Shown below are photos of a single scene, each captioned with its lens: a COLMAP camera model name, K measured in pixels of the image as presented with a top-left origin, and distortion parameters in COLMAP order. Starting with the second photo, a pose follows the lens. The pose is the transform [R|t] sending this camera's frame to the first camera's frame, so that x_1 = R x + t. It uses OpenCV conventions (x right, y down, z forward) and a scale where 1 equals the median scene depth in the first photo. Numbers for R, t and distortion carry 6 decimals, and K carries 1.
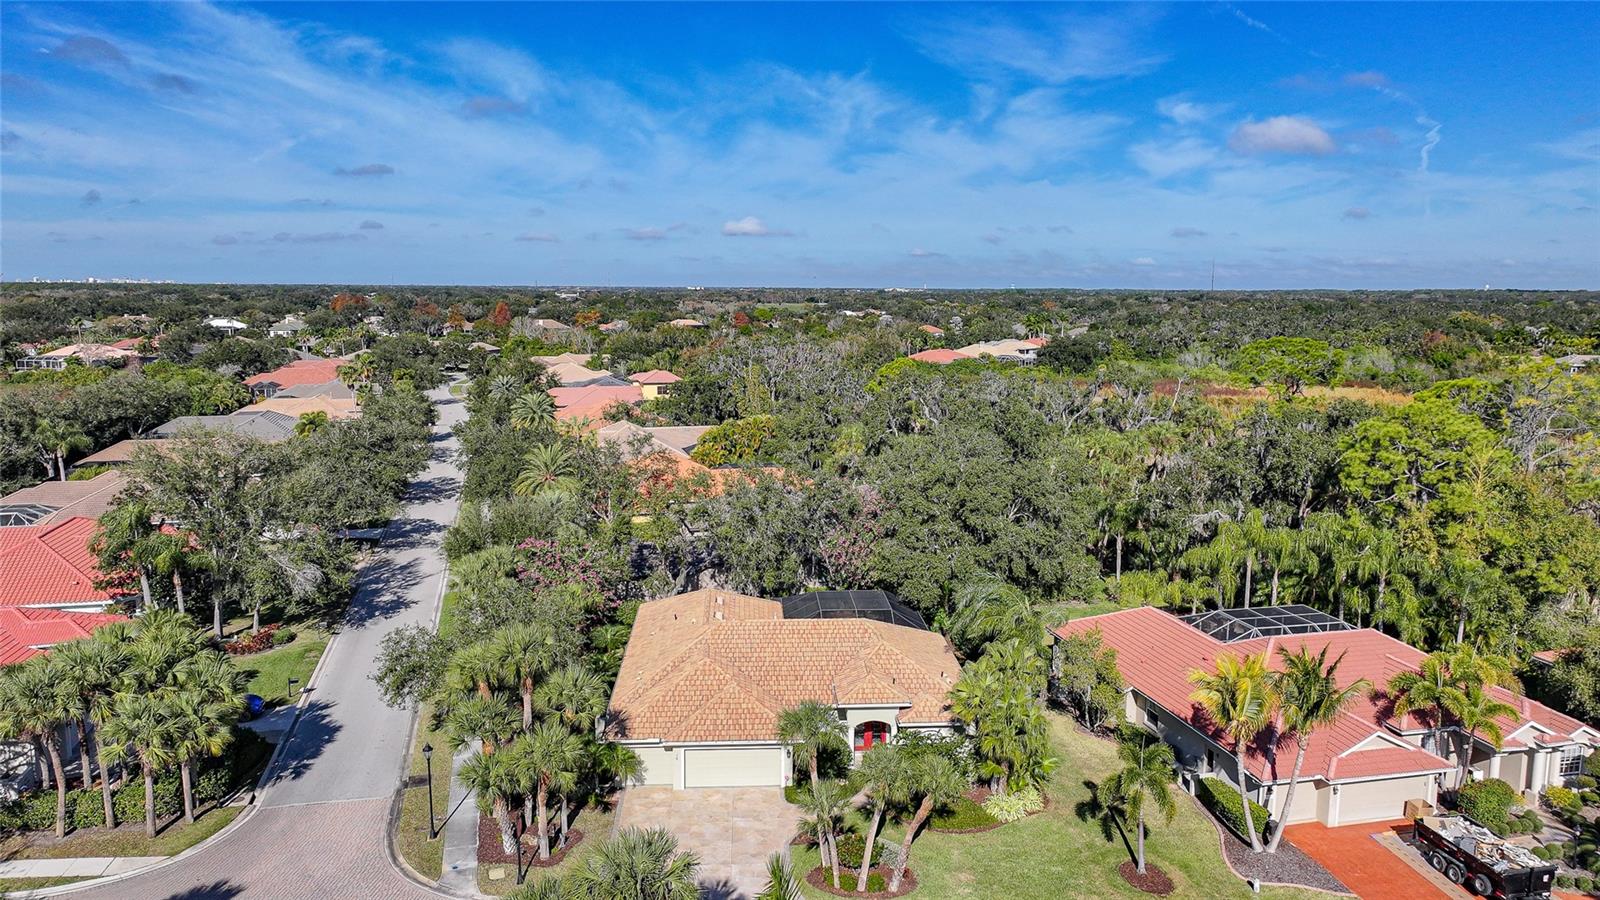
lens RADIAL K [[1138.0, 0, 800.0], [0, 1138.0, 450.0], [0, 0, 1]] dist [-0.004579, 0.014174]
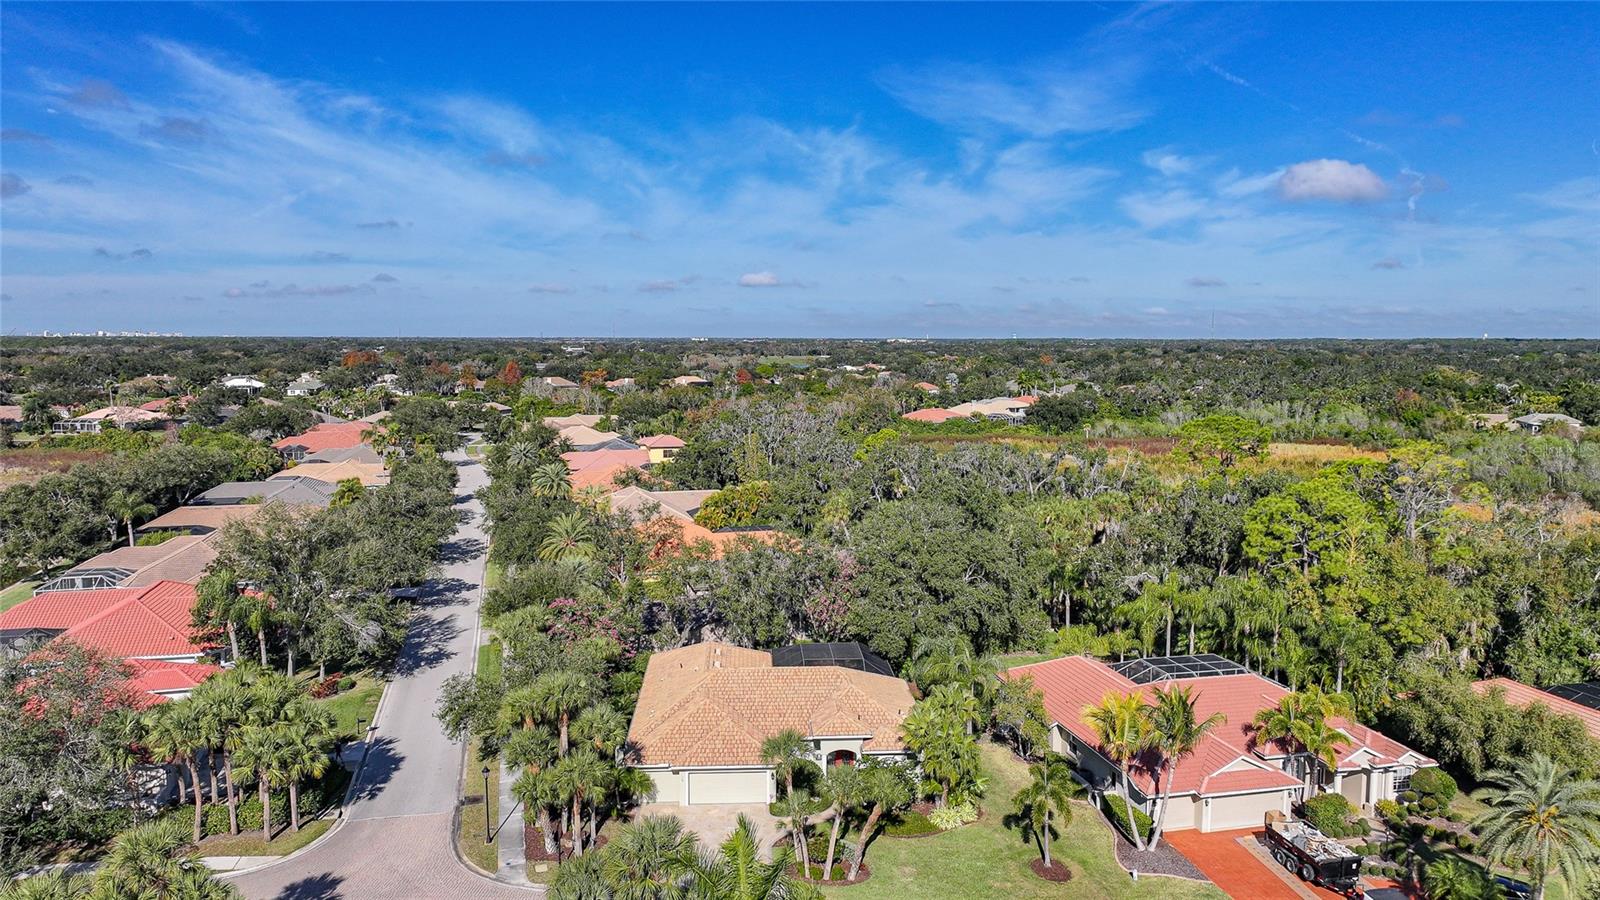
lens RADIAL K [[1138.0, 0, 800.0], [0, 1138.0, 450.0], [0, 0, 1]] dist [-0.004579, 0.014174]
pose [[0.999988, -0.003461, -0.003403, 0.018845], [0.003310, 0.999055, -0.043342, -0.025448], [0.003550, 0.043330, 0.999055, -0.188870]]
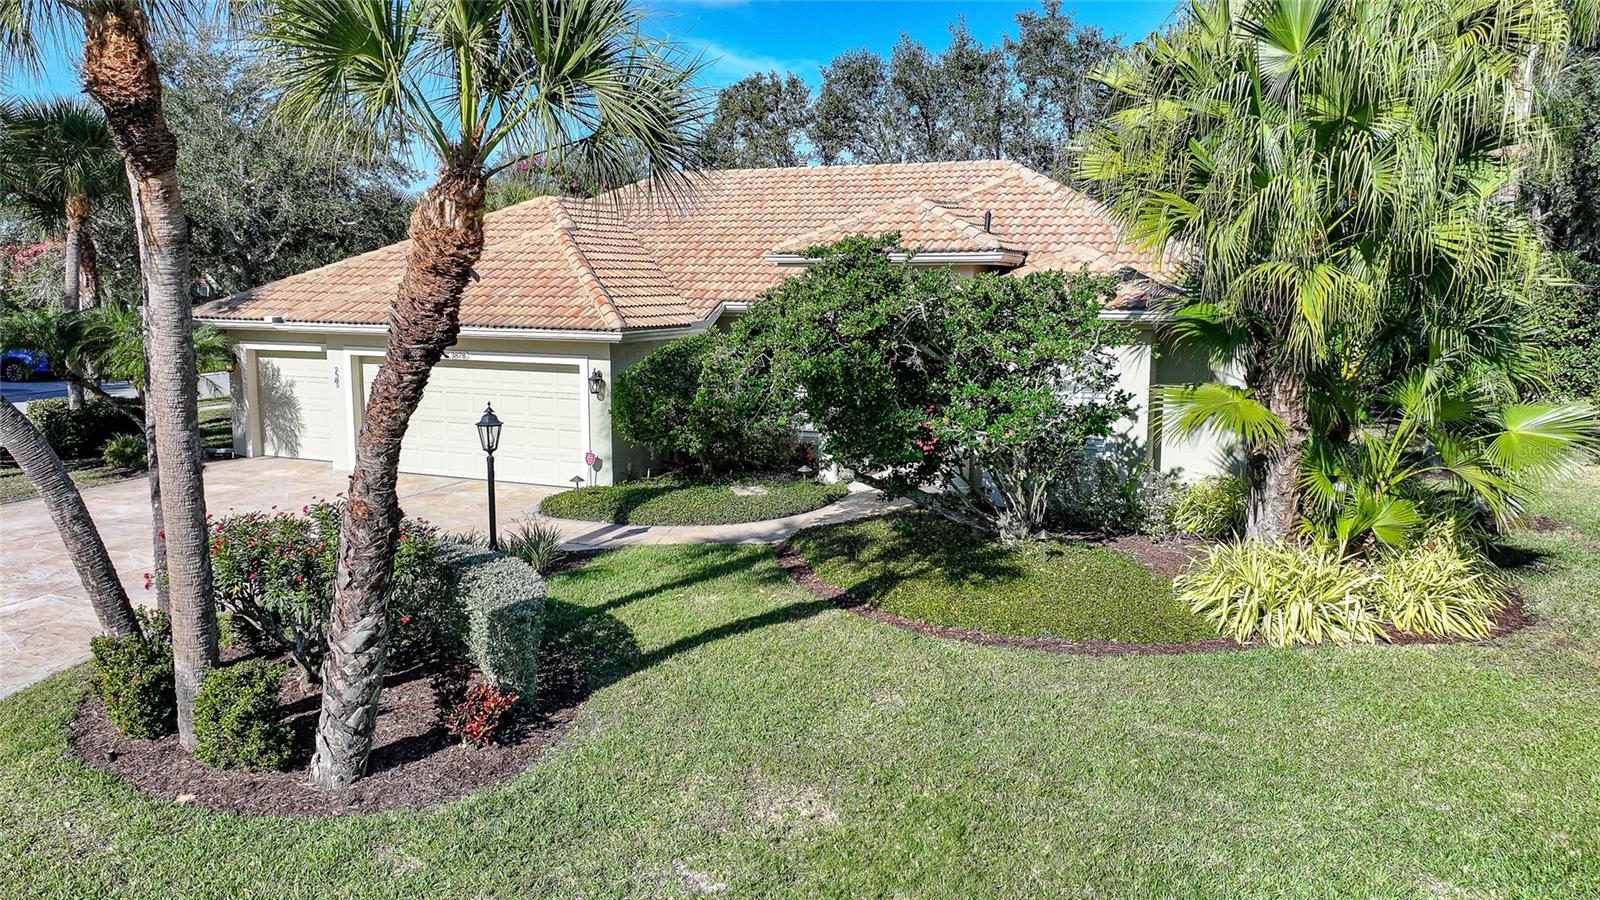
lens RADIAL K [[1138.0, 0, 800.0], [0, 1138.0, 450.0], [0, 0, 1]] dist [-0.004579, 0.014174]
pose [[0.897069, 0.064925, -0.437096, 0.137692], [-0.070185, 0.997525, 0.004126, 0.209584], [0.436282, 0.026976, 0.899406, 0.548972]]
